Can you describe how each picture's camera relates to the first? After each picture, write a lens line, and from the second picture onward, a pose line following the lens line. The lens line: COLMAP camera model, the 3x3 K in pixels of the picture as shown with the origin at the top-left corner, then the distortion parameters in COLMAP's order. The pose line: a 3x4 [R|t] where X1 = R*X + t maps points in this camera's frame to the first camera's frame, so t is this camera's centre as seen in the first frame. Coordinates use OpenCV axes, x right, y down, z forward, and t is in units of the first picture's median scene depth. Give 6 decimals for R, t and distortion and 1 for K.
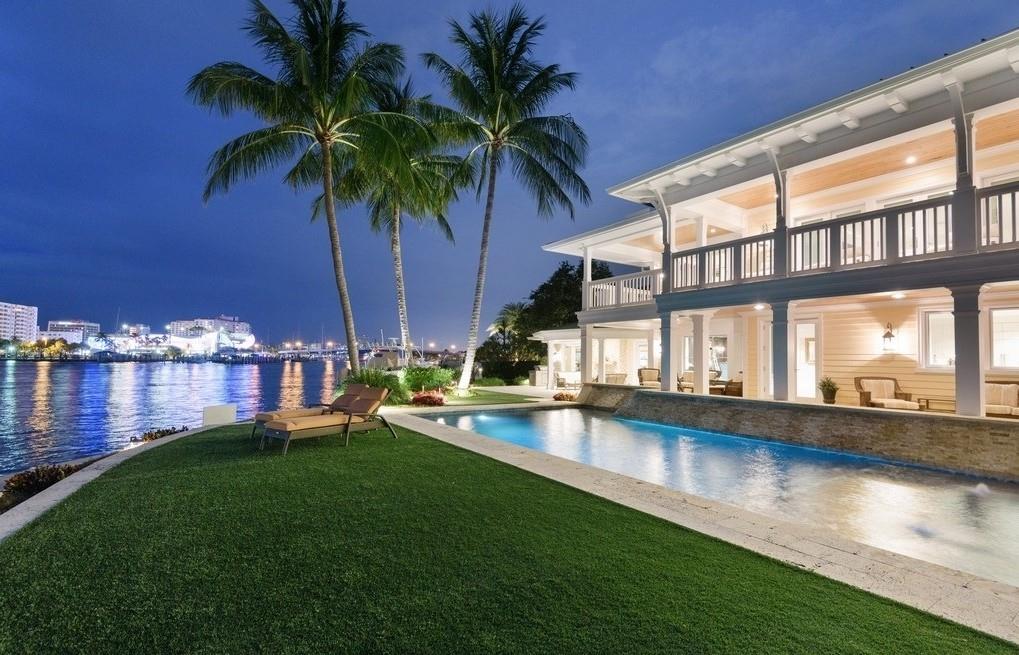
lens RADIAL K [[461.6, 0, 510.1], [0, 461.6, 337.5], [0, 0, 1]] dist [0.007831, 0.000188]
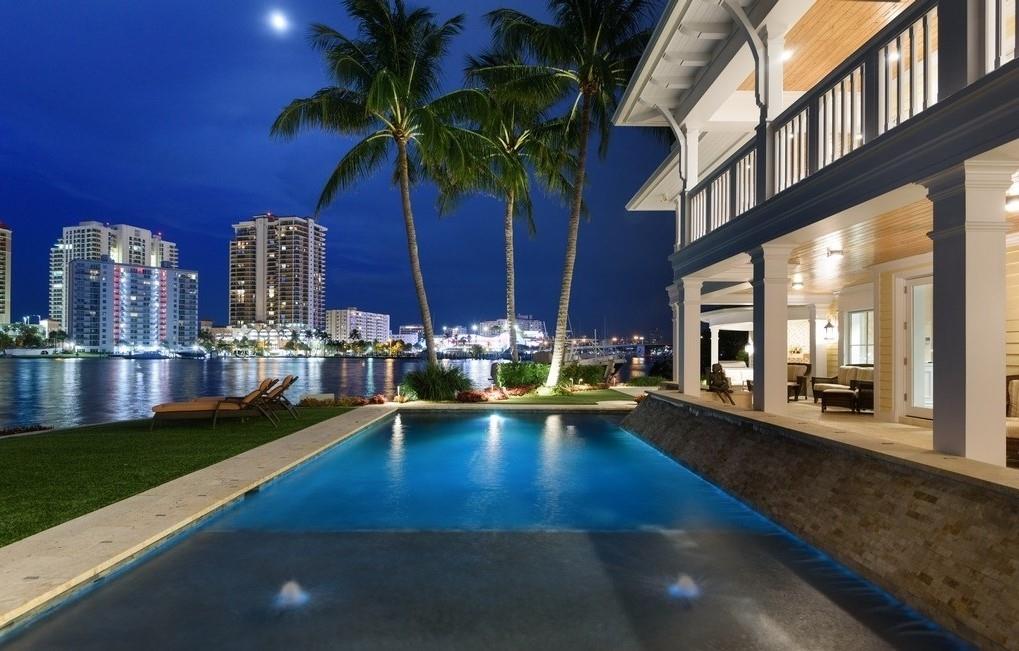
lens RADIAL K [[521.9, 0, 515.9], [0, 521.9, 350.1], [0, 0, 1]] dist [0.006384, 0.000419]
pose [[0.842172, -0.012035, -0.539075, 0.565488], [0.031623, 0.999132, 0.027097, 0.024789], [0.538281, -0.039868, 0.841822, 0.200883]]
